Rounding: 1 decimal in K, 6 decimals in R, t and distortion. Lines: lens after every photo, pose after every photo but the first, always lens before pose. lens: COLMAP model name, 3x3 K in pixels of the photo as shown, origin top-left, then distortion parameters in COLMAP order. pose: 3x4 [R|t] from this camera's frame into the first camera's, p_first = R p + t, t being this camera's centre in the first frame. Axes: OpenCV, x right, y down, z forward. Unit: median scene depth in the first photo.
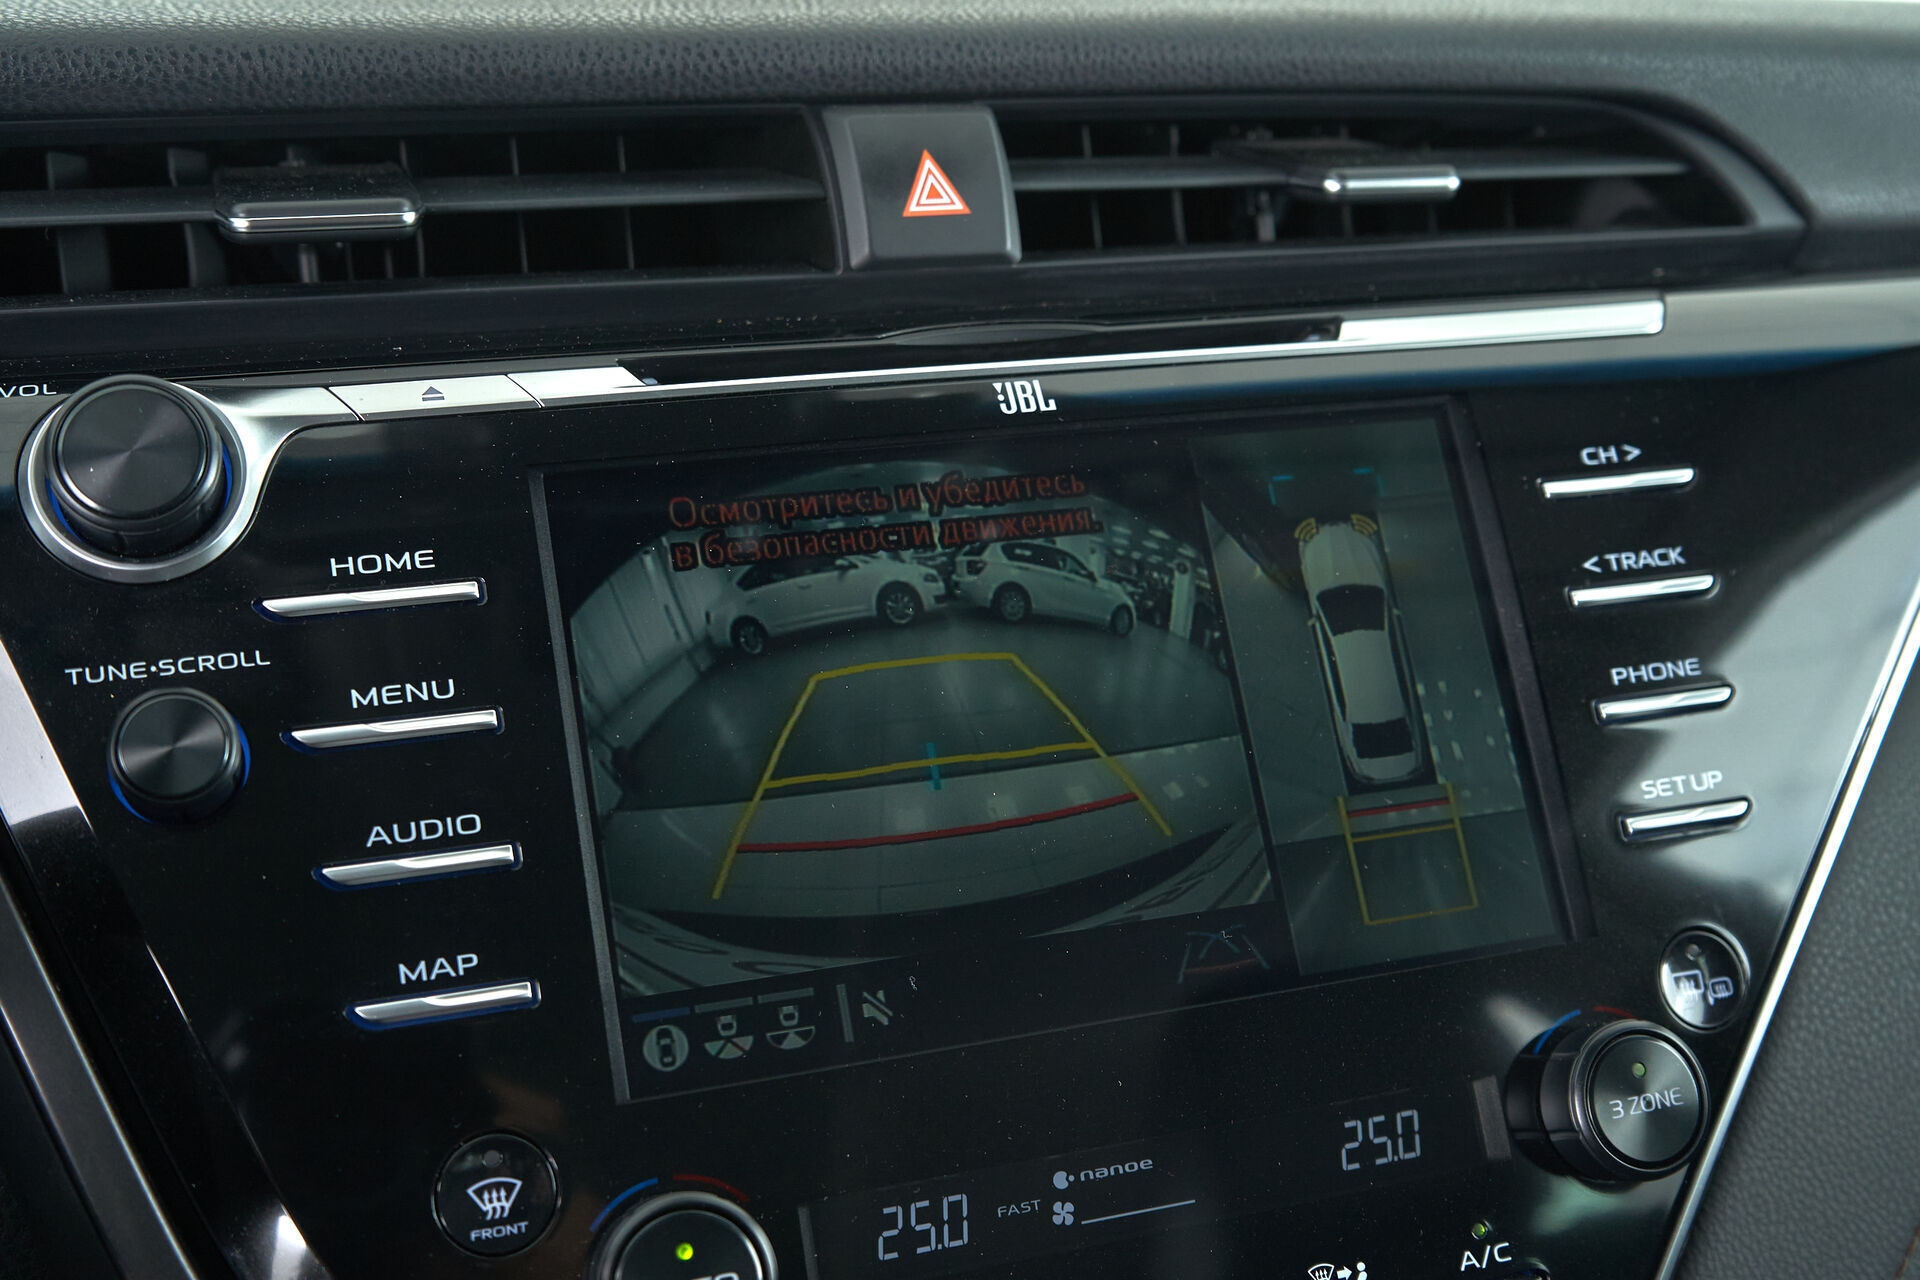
lens RADIAL K [[2179.2, 0, 962.5], [0, 2179.2, 637.7], [0, 0, 1]] dist [-0.027730, 0.000000]
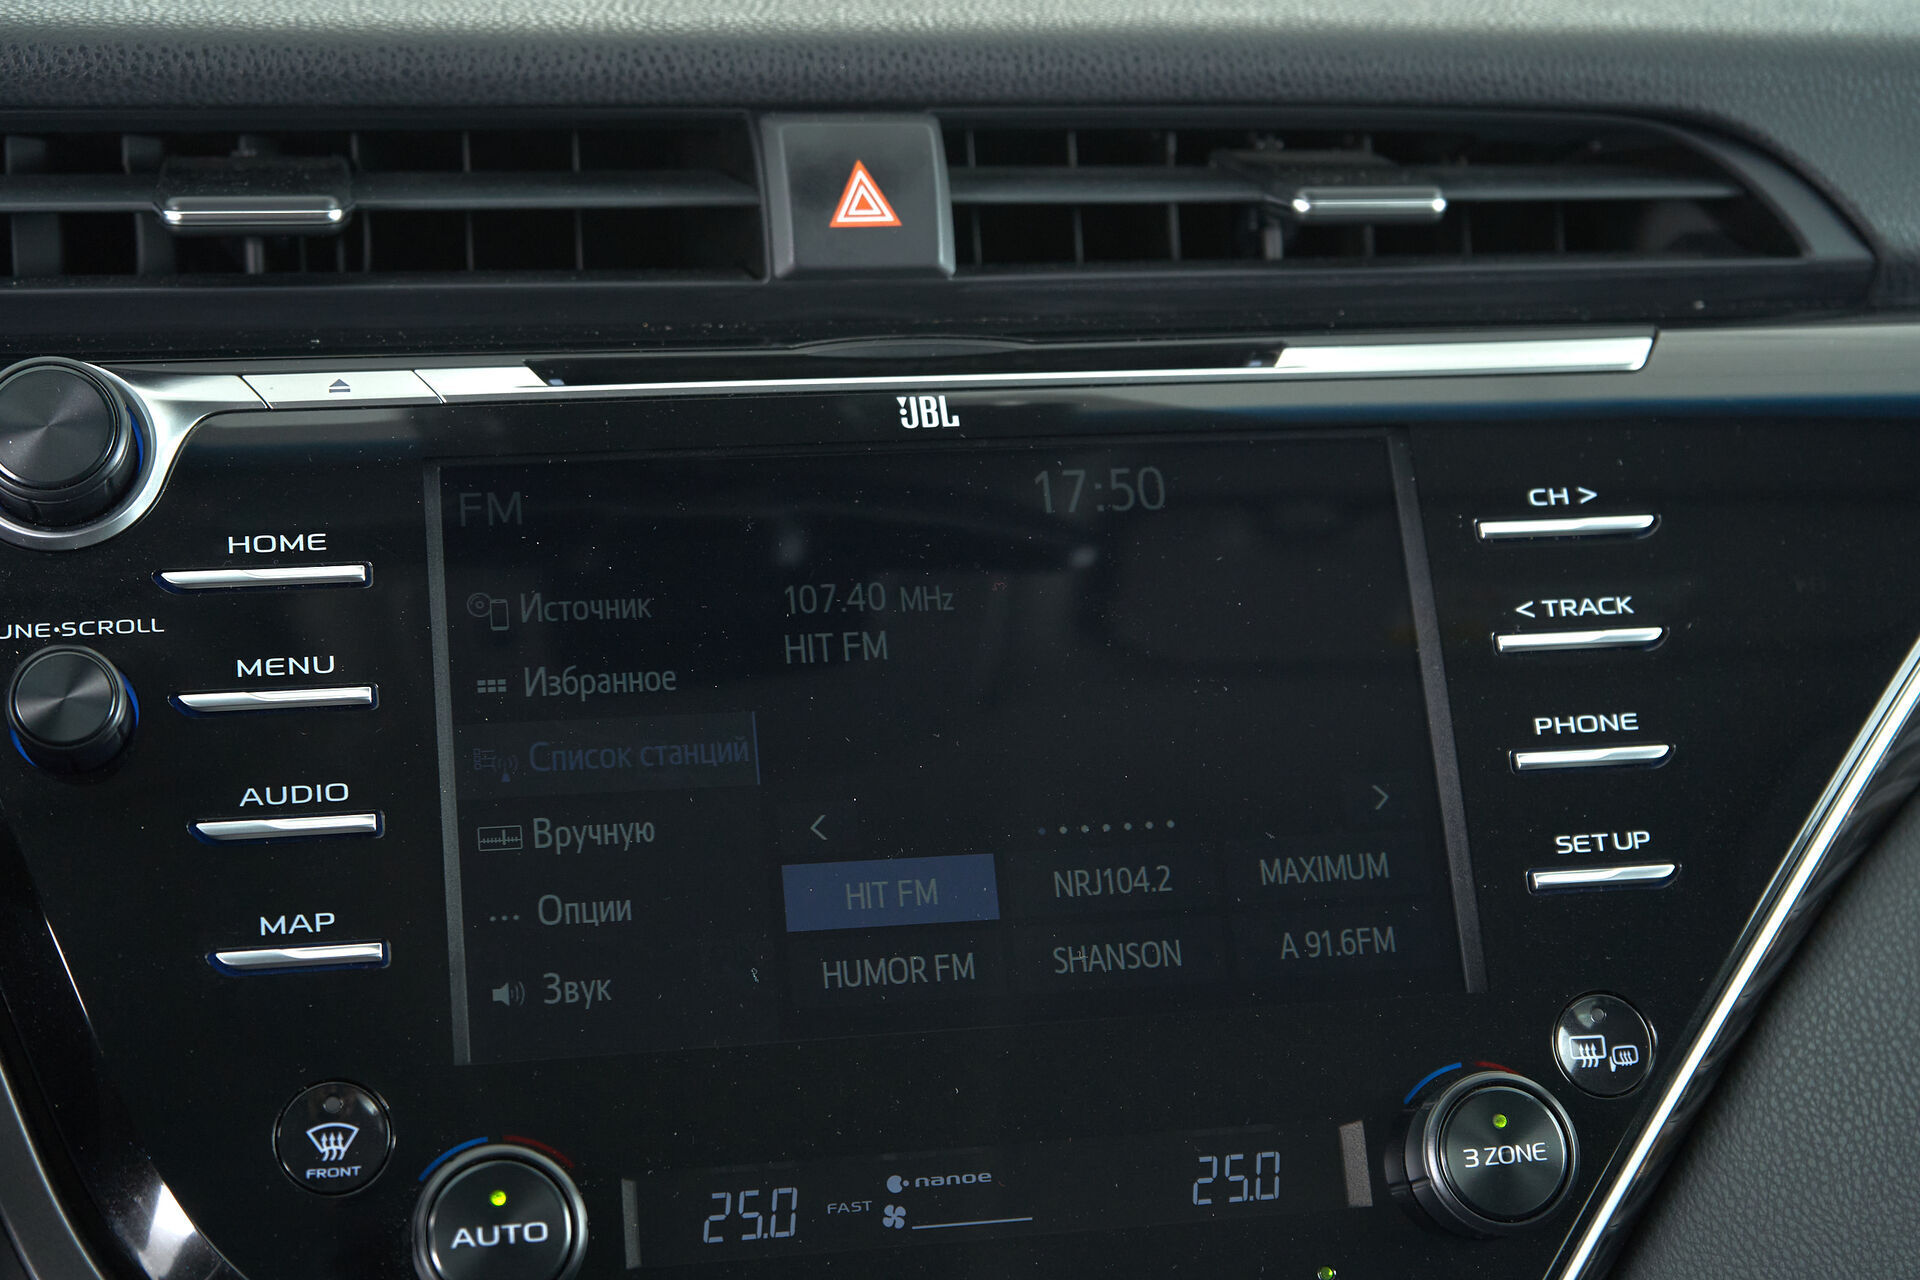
lens RADIAL K [[3076.9, 0, 957.0], [0, 3076.9, 643.1], [0, 0, 1]] dist [0.011229, 0.000000]
pose [[0.991280, 0.046624, -0.123250, 0.217147], [-0.051564, 0.997977, -0.037192, 0.046157], [0.121266, 0.043223, 0.991679, -0.385962]]
